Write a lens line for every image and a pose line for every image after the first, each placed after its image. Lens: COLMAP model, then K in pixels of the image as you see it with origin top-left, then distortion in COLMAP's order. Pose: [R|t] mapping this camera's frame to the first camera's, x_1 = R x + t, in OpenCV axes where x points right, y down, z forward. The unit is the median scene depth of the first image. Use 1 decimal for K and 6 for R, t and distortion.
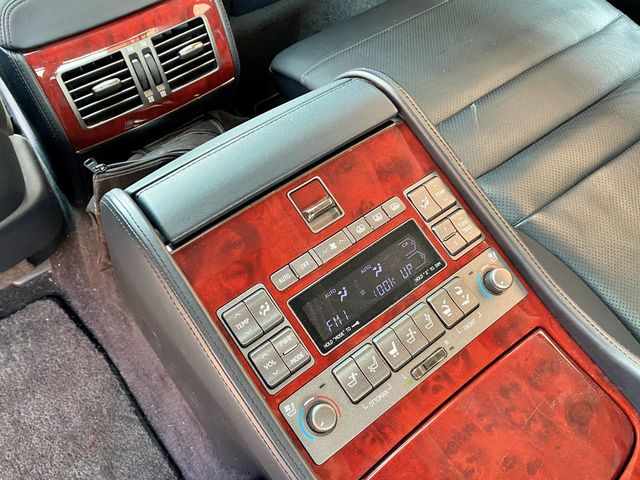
lens RADIAL K [[558.5, 0, 320.0], [0, 558.5, 240.0], [0, 0, 1]] dist [0.064827, -0.139421]
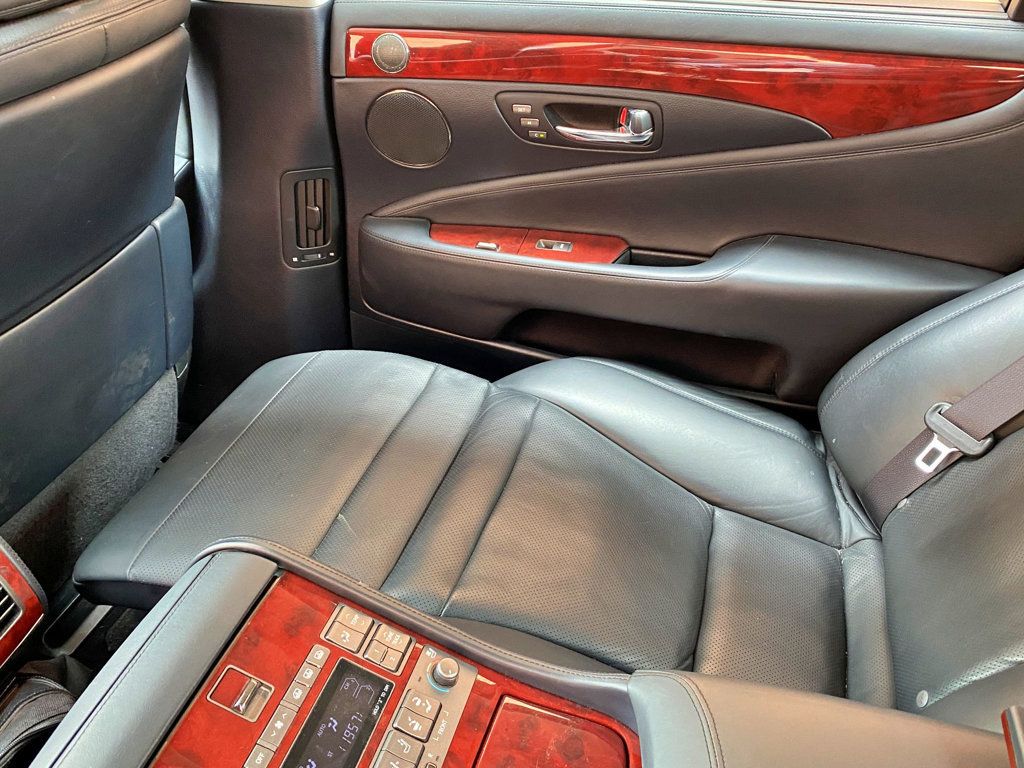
lens RADIAL K [[893.6, 0, 512.0], [0, 893.6, 384.0], [0, 0, 1]] dist [0.064827, -0.139421]
pose [[0.810961, -0.346194, 0.471690, -0.160748], [0.489031, 0.843653, -0.221580, 0.050296], [-0.321233, 0.410364, 0.853470, -0.597323]]
